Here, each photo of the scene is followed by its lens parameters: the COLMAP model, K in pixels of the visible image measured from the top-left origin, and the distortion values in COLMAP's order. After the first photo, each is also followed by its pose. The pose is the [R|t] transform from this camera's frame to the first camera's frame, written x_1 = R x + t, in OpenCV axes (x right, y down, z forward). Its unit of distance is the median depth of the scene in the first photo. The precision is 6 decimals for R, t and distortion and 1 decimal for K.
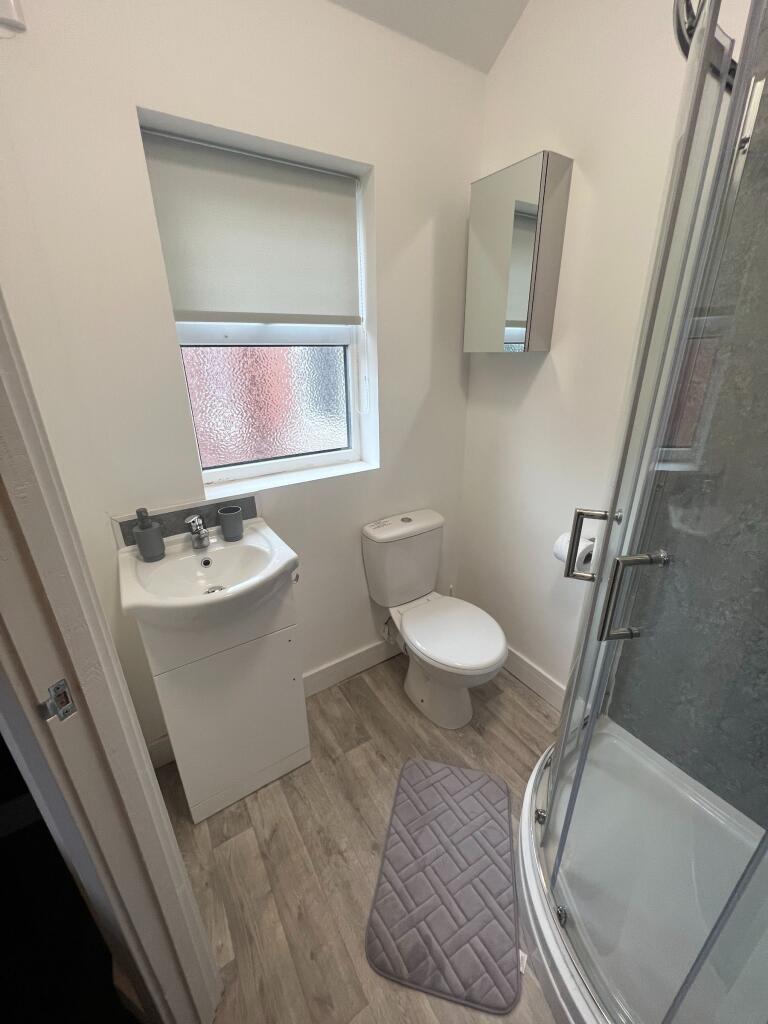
lens RADIAL K [[410.4, 0, 385.0], [0, 410.4, 511.1], [0, 0, 1]] dist [-0.001400, -0.000107]
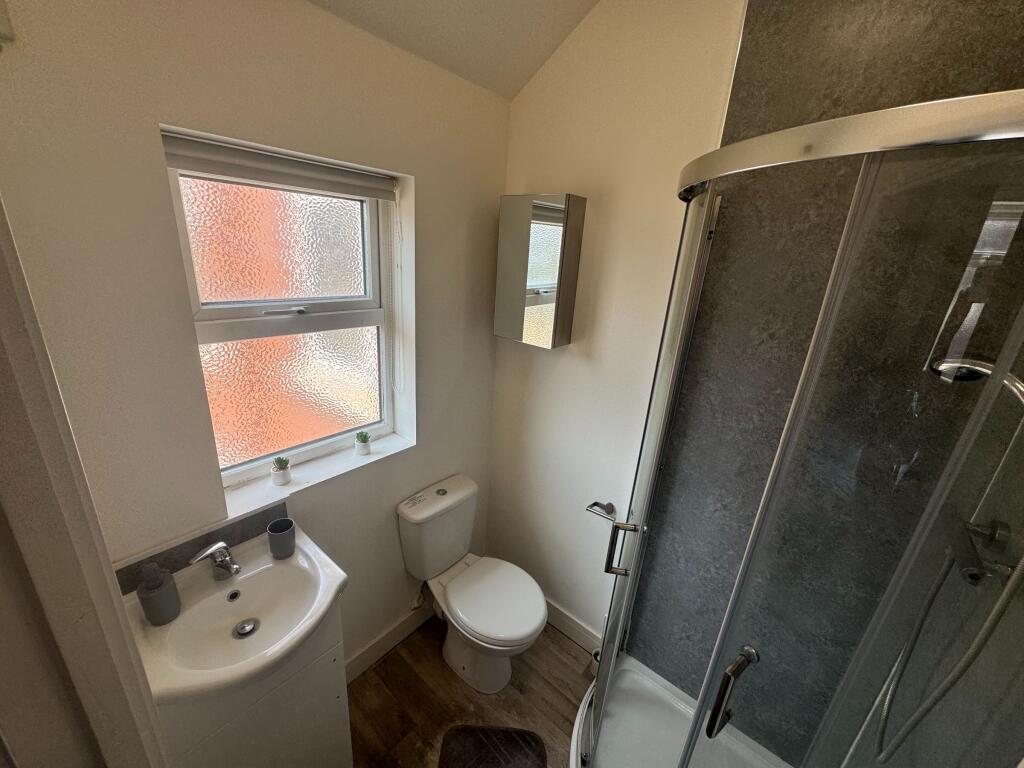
lens RADIAL K [[409.0, 0, 513.5], [0, 409.0, 383.0], [0, 0, 1]] dist [0.000196, 0.000504]
pose [[0.949597, -0.022238, 0.312683, -0.100090], [0.034919, 0.998776, -0.035016, -0.218642], [-0.311522, 0.044170, 0.949212, -0.033855]]
